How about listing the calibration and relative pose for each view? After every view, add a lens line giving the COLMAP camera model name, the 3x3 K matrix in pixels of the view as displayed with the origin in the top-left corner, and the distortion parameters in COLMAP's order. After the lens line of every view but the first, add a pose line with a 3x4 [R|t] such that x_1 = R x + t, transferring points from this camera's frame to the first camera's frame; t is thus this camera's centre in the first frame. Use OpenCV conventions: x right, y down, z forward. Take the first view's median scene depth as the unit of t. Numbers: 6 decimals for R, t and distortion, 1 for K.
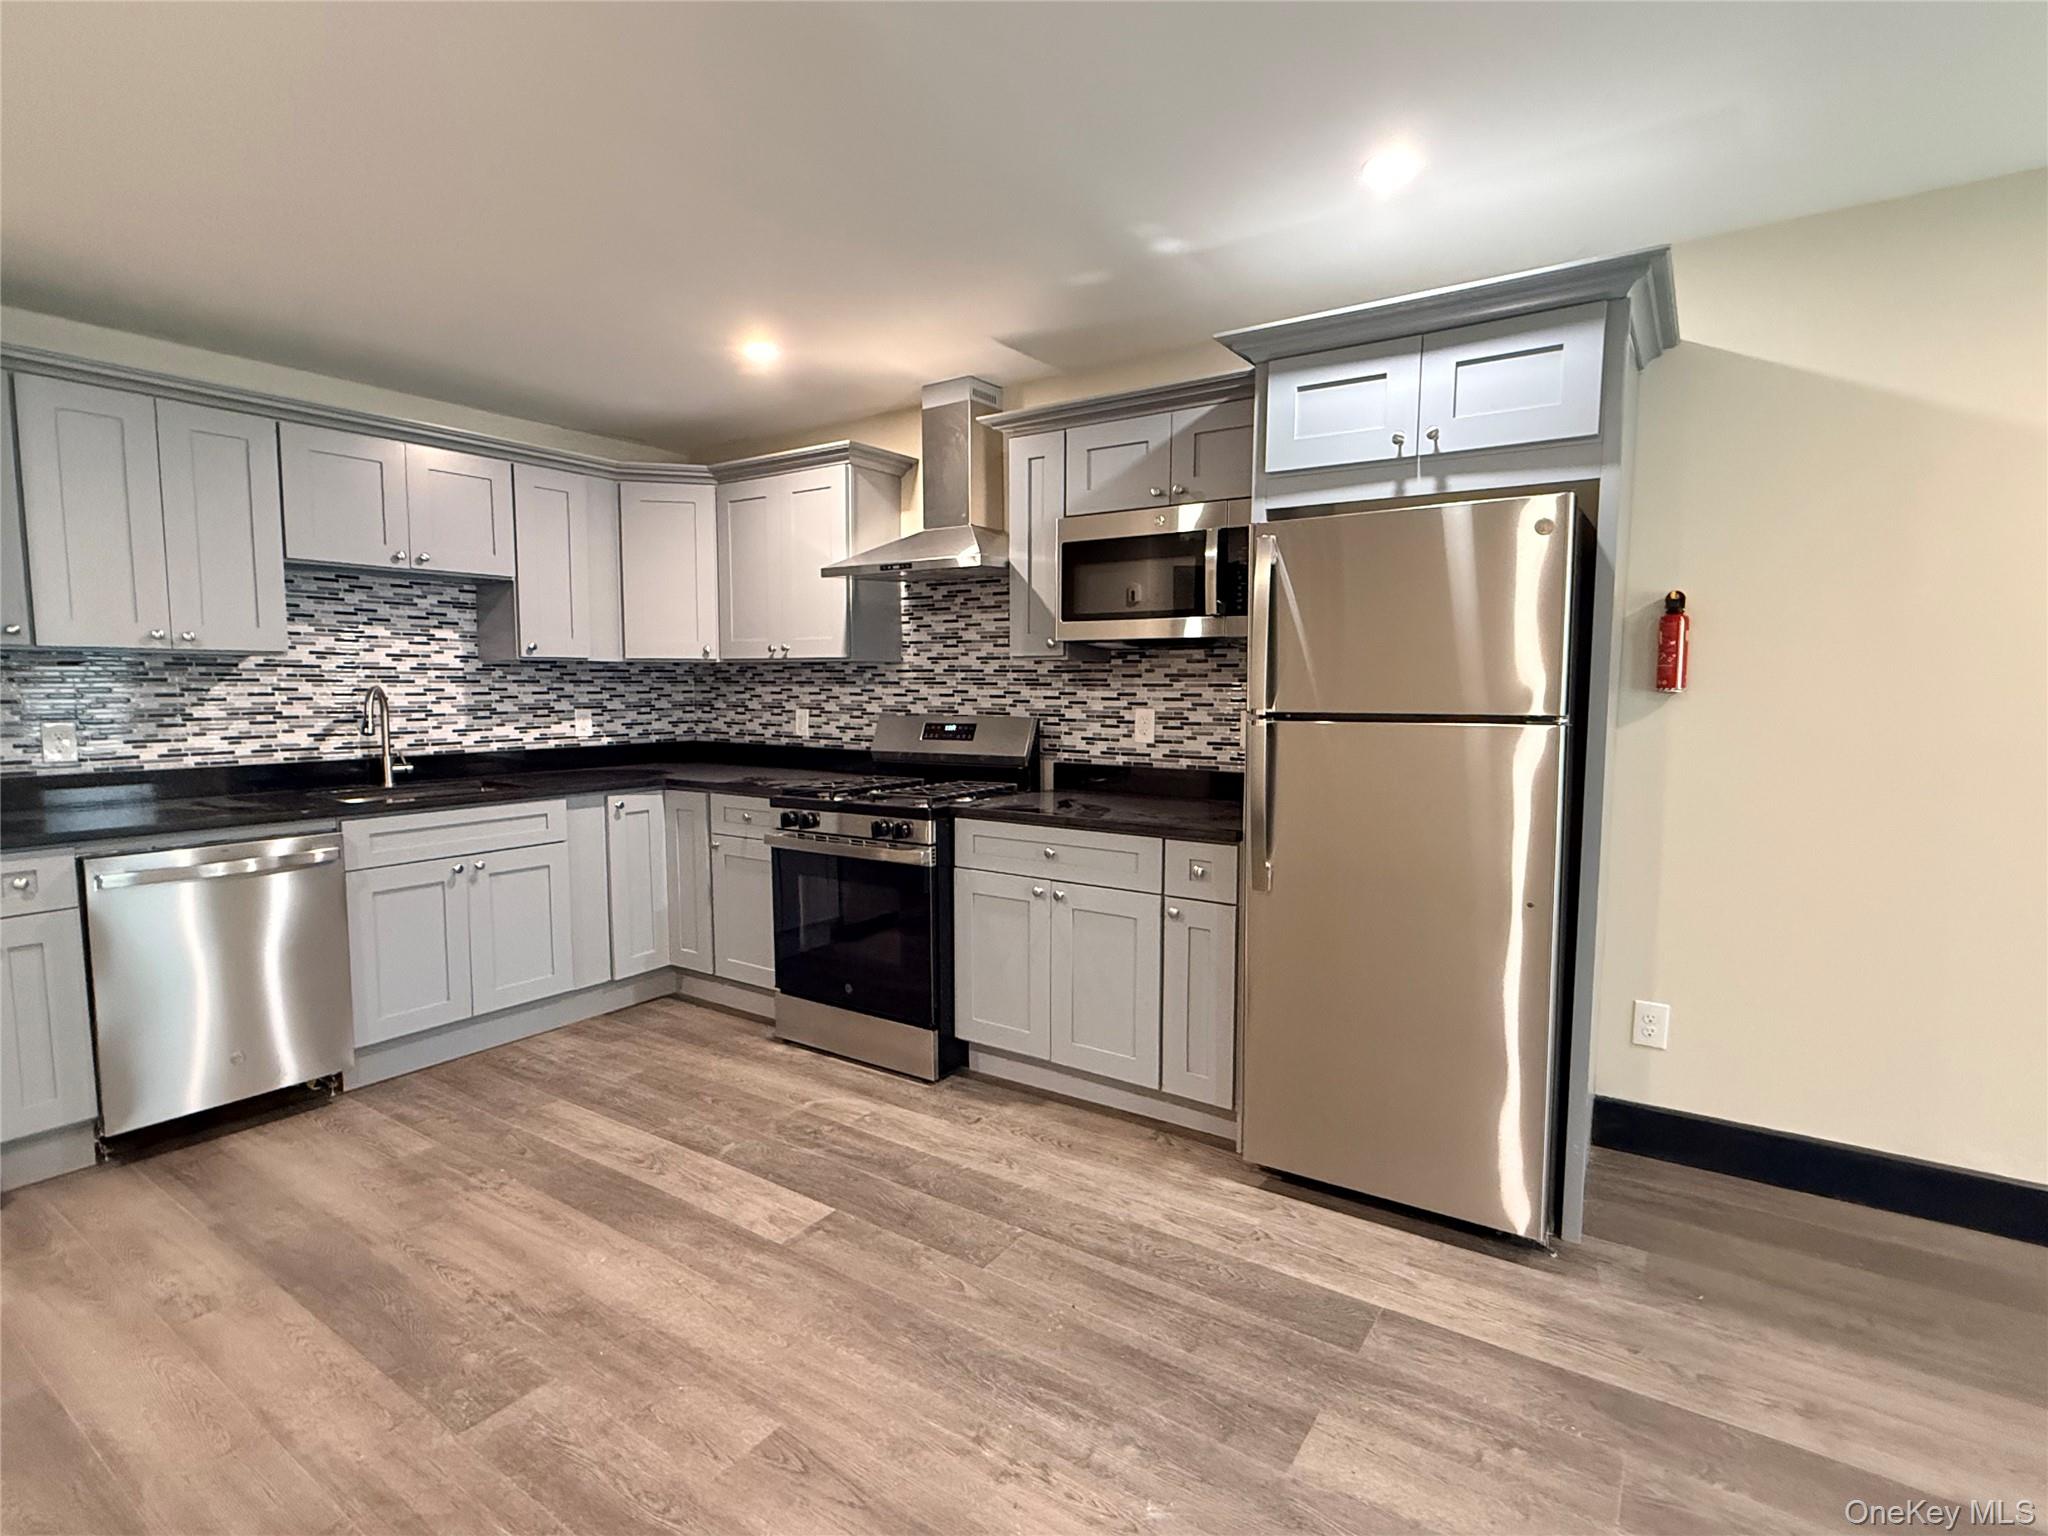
lens RADIAL K [[1000.3, 0, 1020.3], [0, 1000.3, 767.6], [0, 0, 1]] dist [-0.000595, 0.000705]
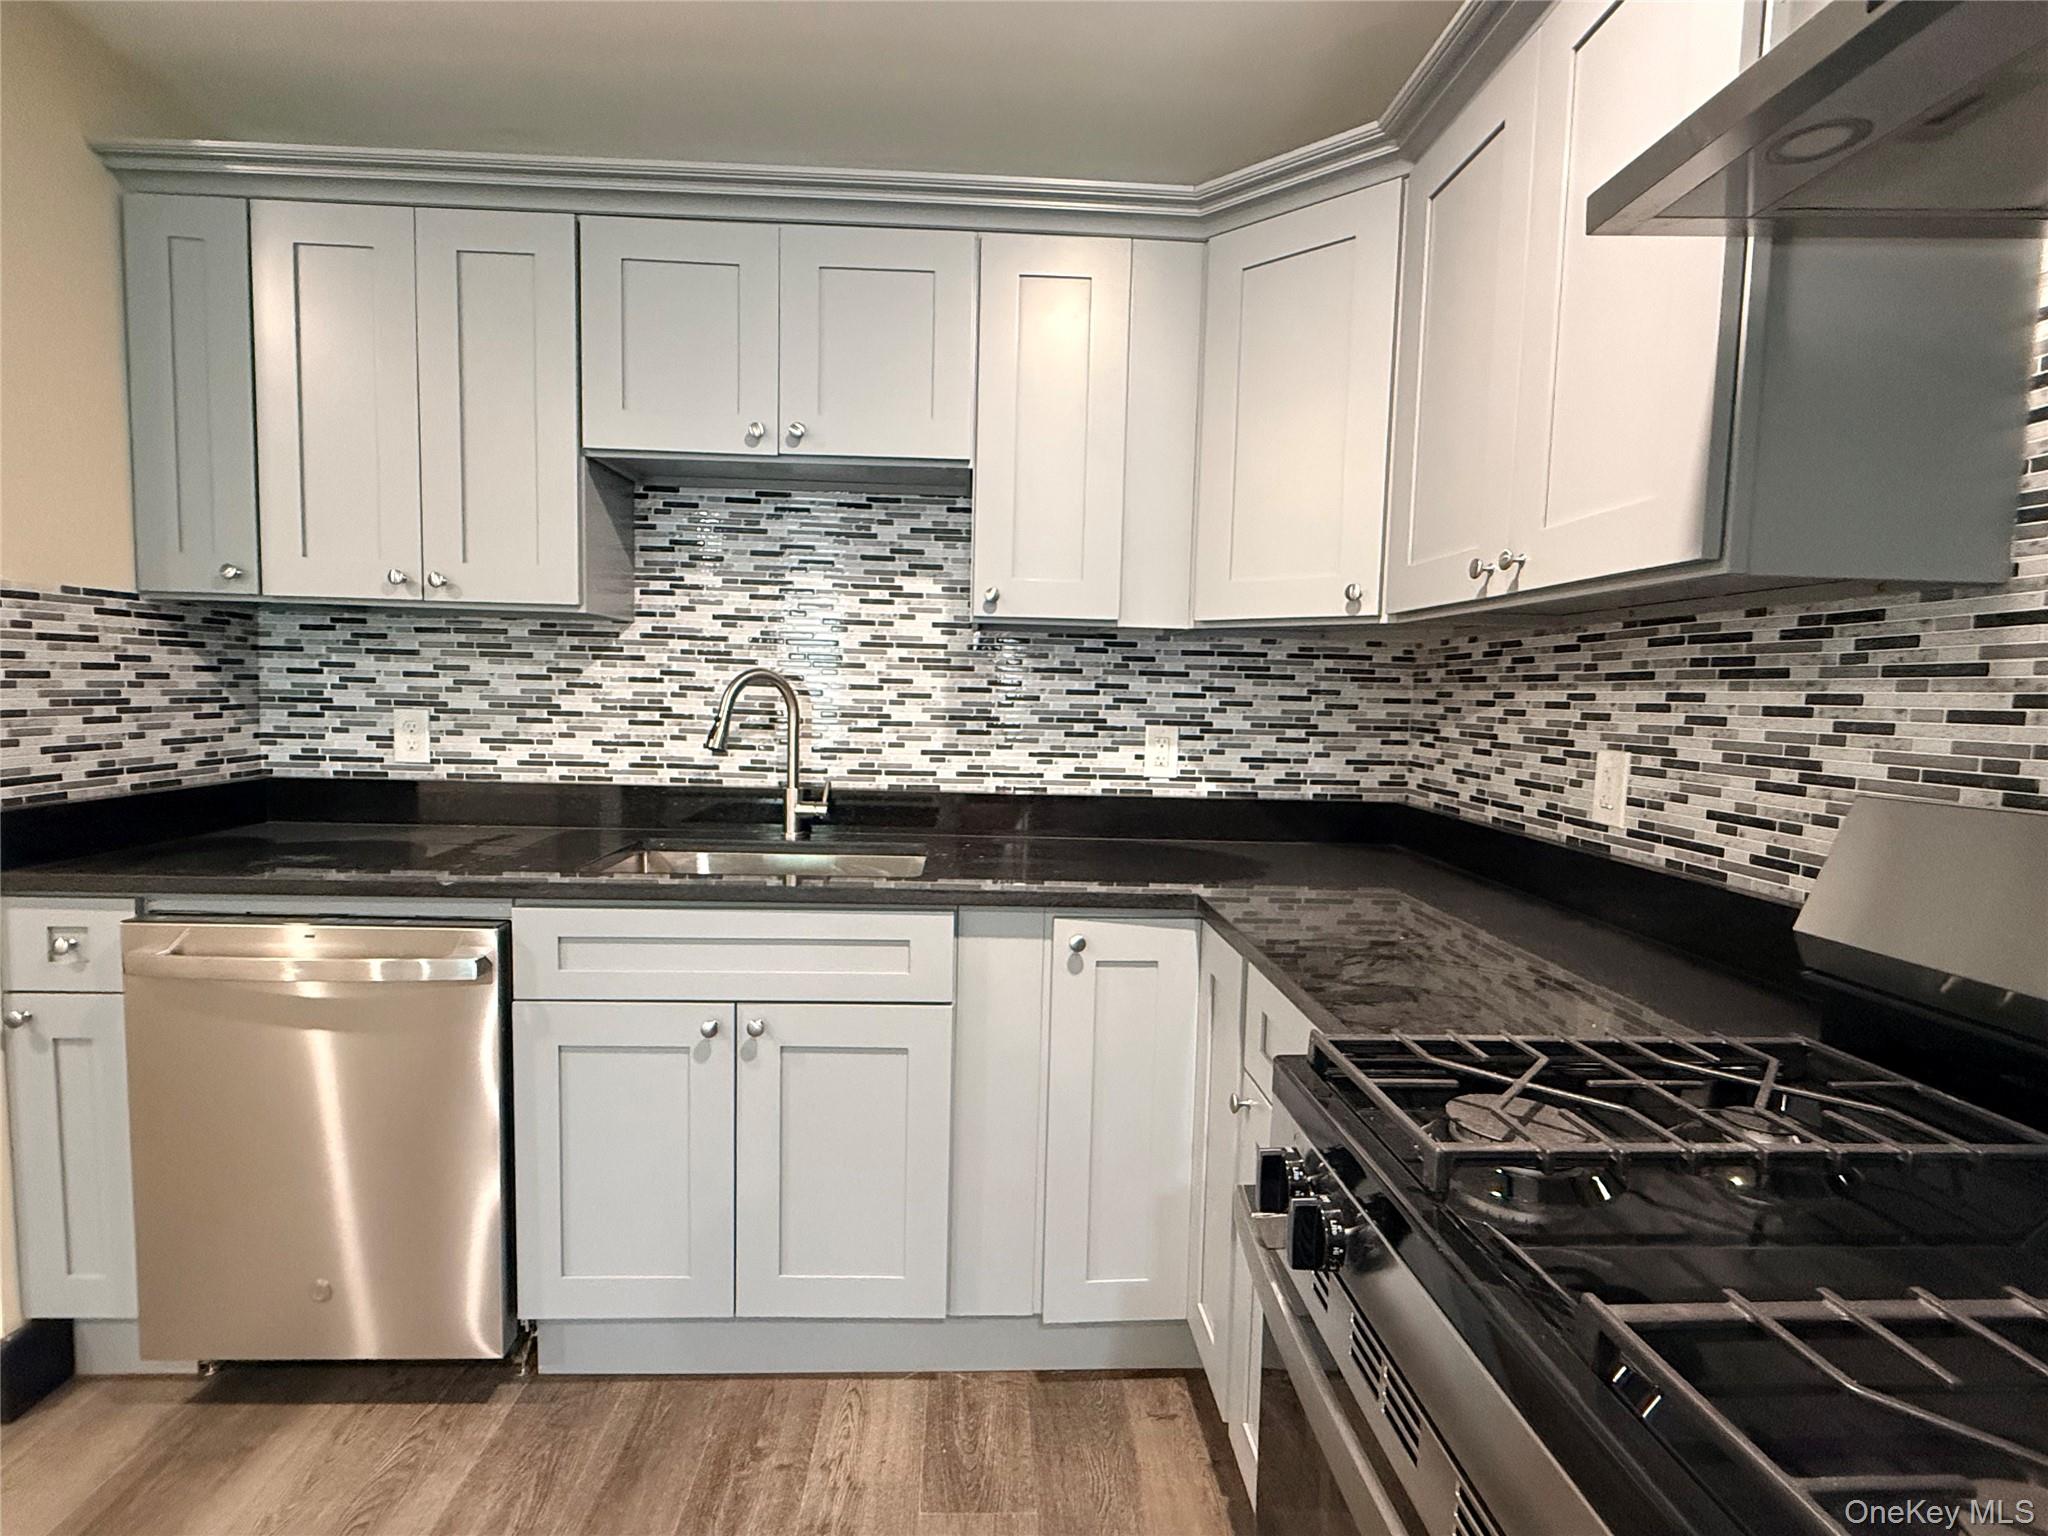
lens RADIAL K [[1000.3, 0, 1017.5], [0, 1000.3, 768.4], [0, 0, 1]] dist [-0.000595, 0.000705]
pose [[0.602979, 0.073865, -0.794330, -0.085189], [-0.092586, 0.995455, 0.022285, -0.055189], [0.792366, 0.060107, 0.607078, 0.839822]]
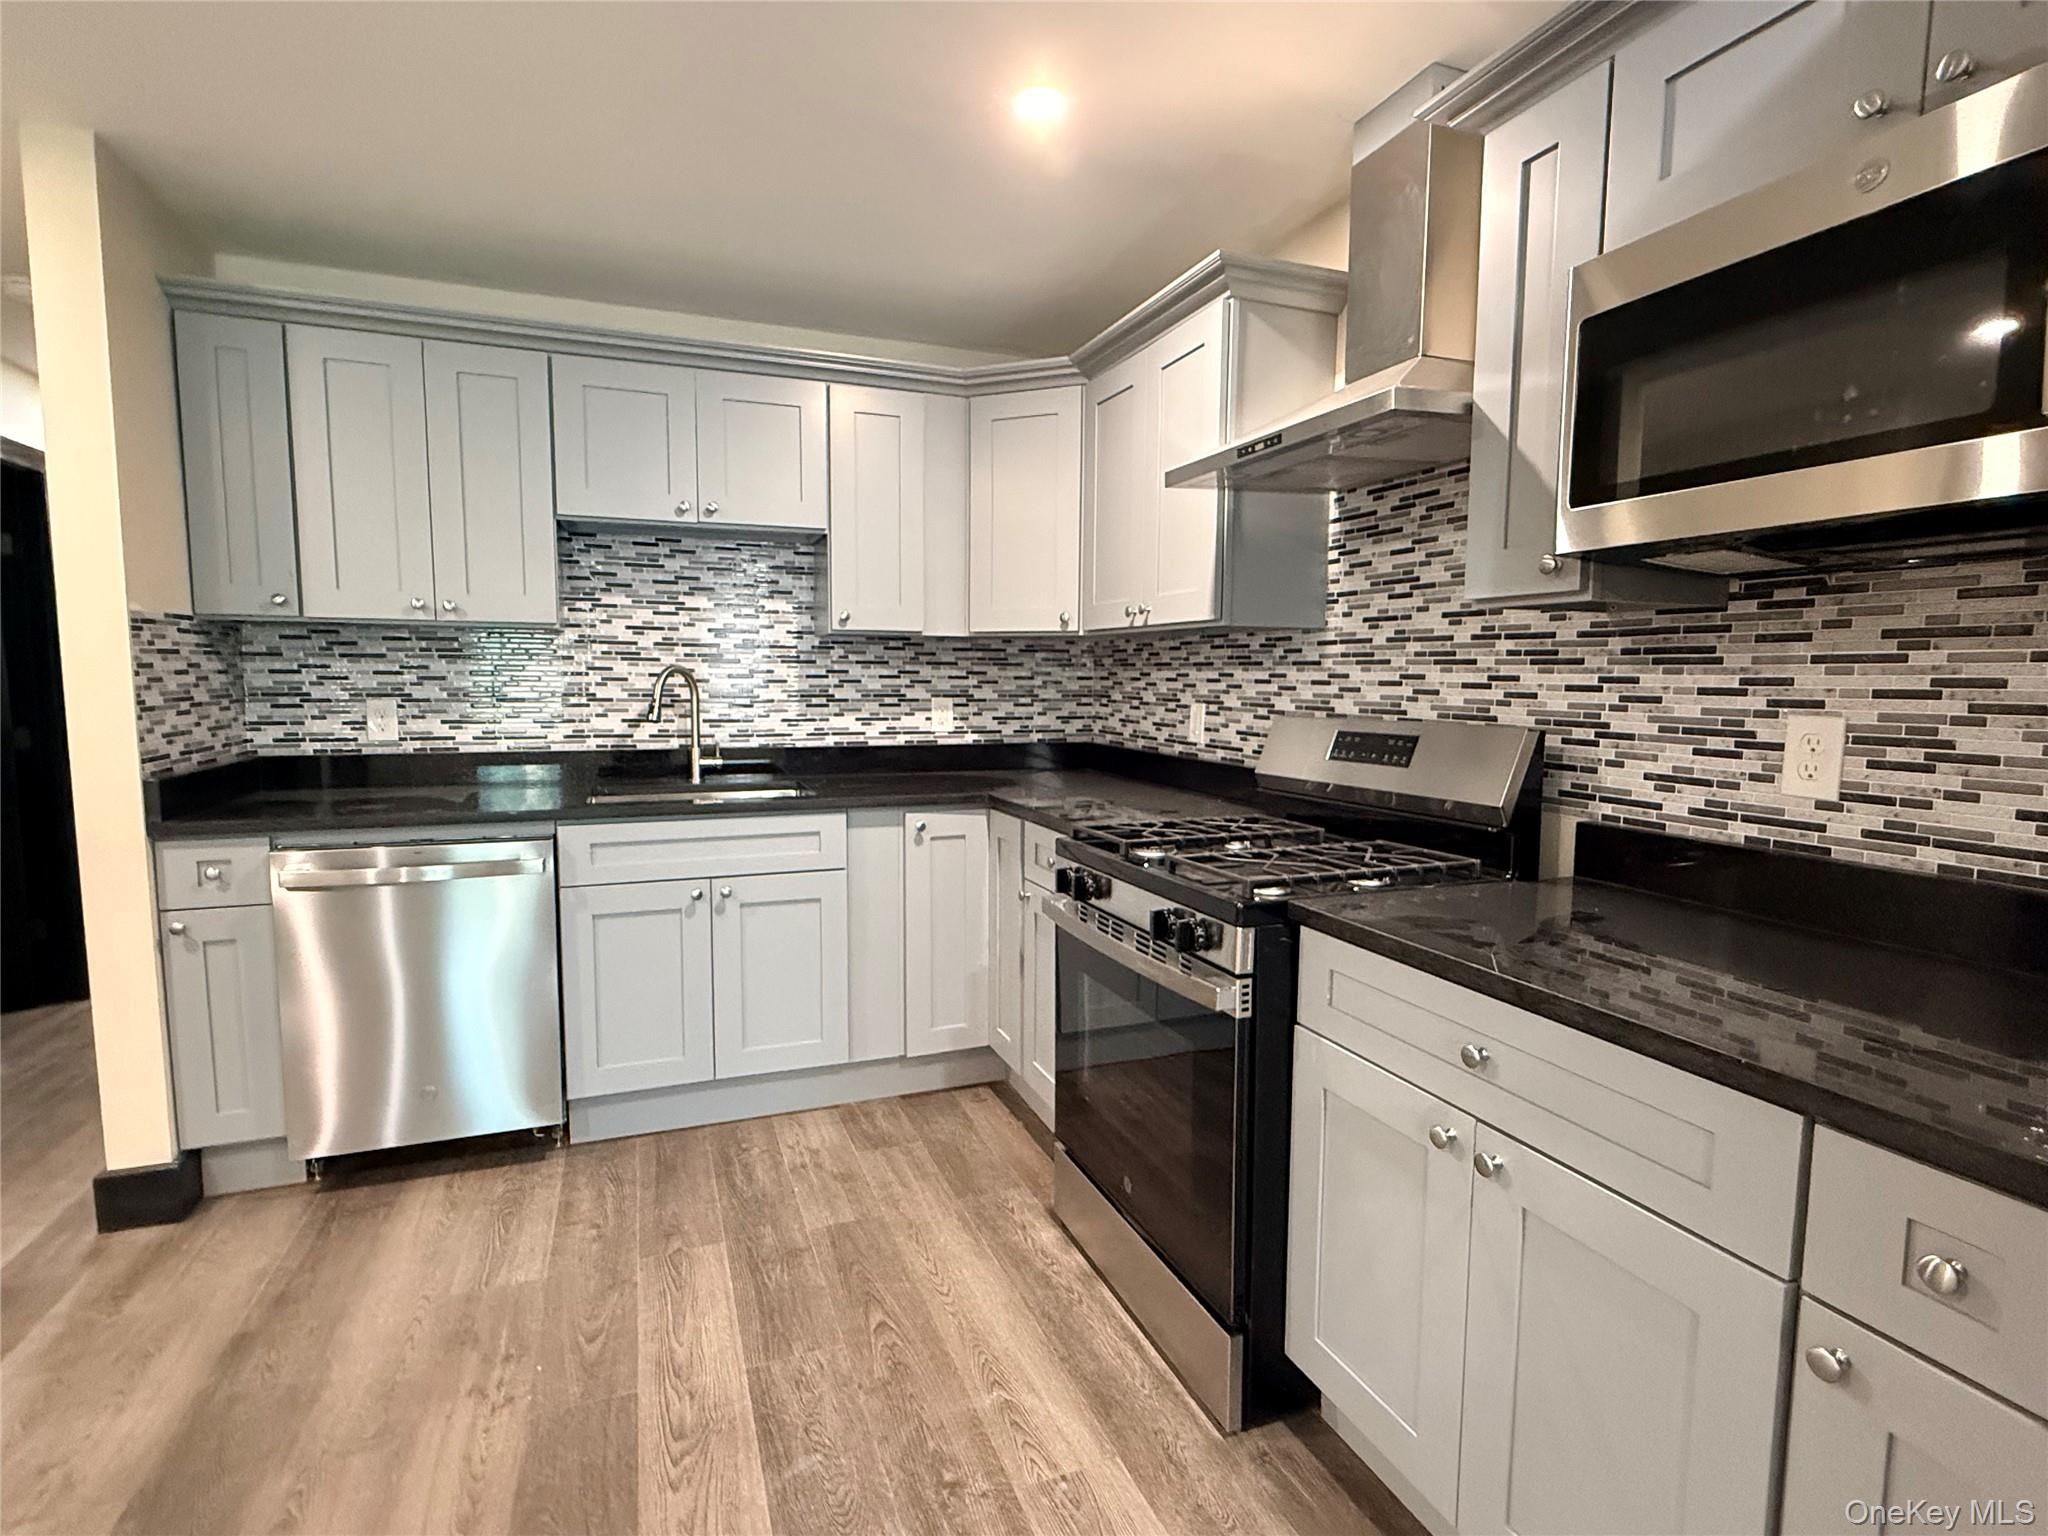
lens RADIAL K [[1000.3, 0, 1023.7], [0, 1000.3, 769.1], [0, 0, 1]] dist [-0.000595, 0.000705]
pose [[0.826036, 0.056962, -0.560731, 0.093261], [-0.054086, 0.998300, 0.021737, -0.030211], [0.561016, 0.012372, 0.827712, 0.506172]]
